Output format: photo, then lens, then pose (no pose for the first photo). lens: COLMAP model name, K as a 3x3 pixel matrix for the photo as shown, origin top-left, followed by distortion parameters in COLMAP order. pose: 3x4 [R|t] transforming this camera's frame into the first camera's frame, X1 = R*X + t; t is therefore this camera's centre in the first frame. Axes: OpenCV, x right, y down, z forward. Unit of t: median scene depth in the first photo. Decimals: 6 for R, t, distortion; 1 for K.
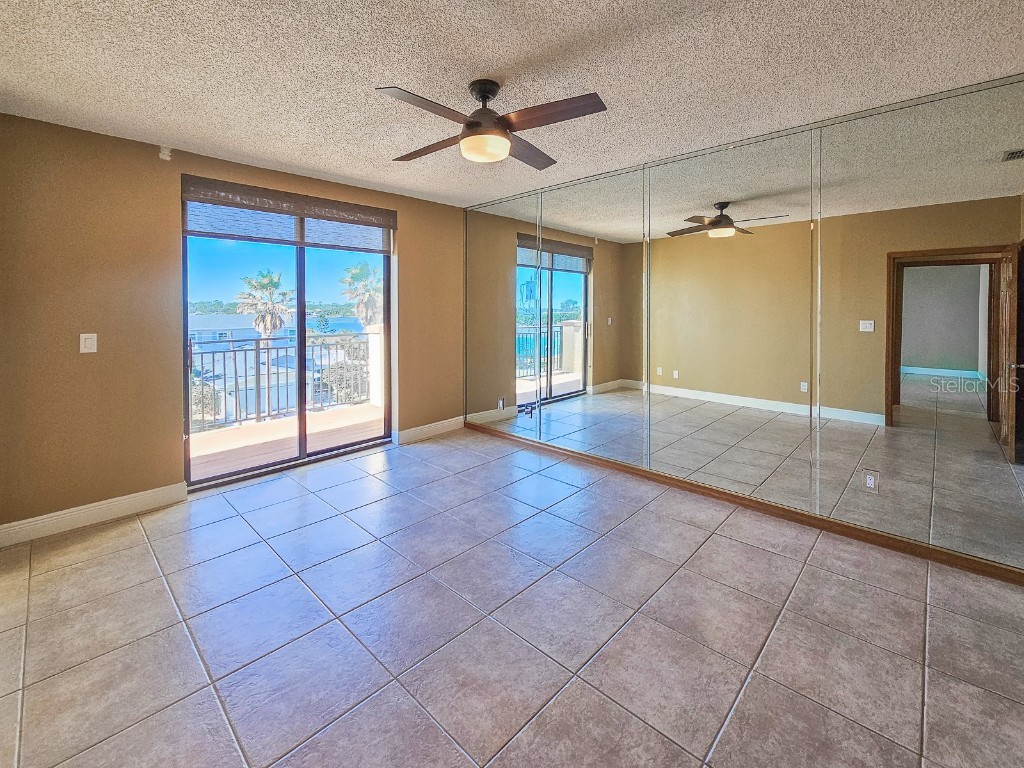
lens RADIAL K [[440.3, 0, 505.2], [0, 440.3, 317.6], [0, 0, 1]] dist [0.000122, -0.000137]
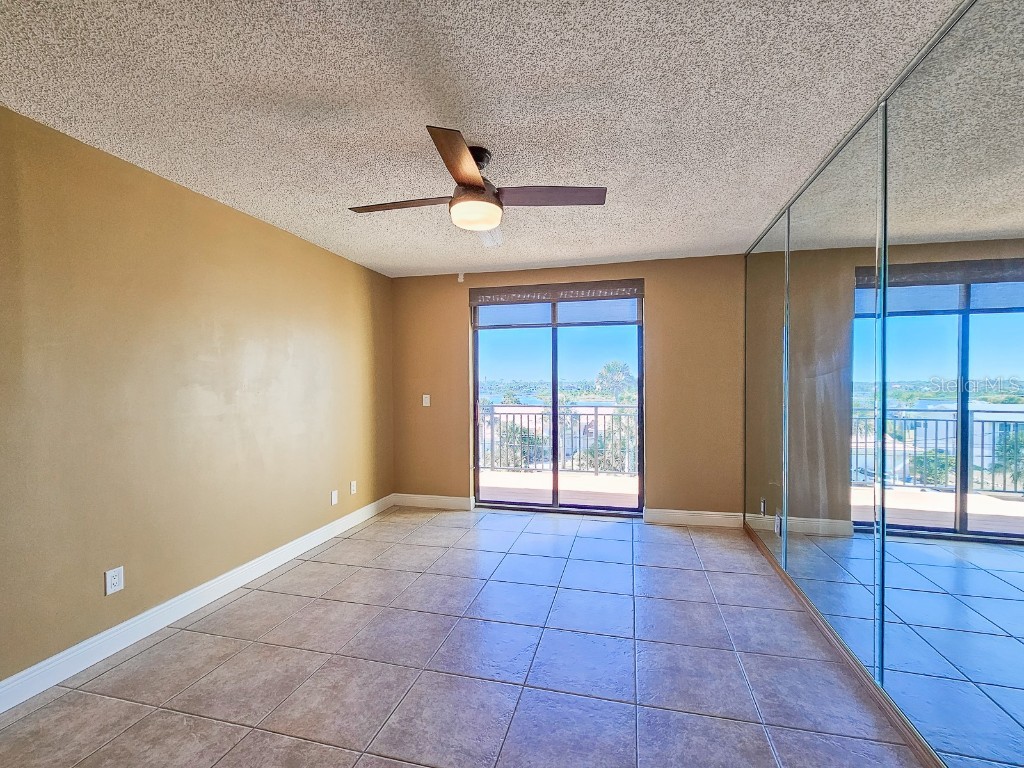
lens RADIAL K [[415.6, 0, 513.1], [0, 415.6, 395.4], [0, 0, 1]] dist [-0.020742, -0.000115]
pose [[0.522624, 0.019135, -0.852348, 0.423822], [-0.017333, 0.999780, 0.011817, 0.008934], [0.852387, 0.008597, 0.522841, 0.322062]]
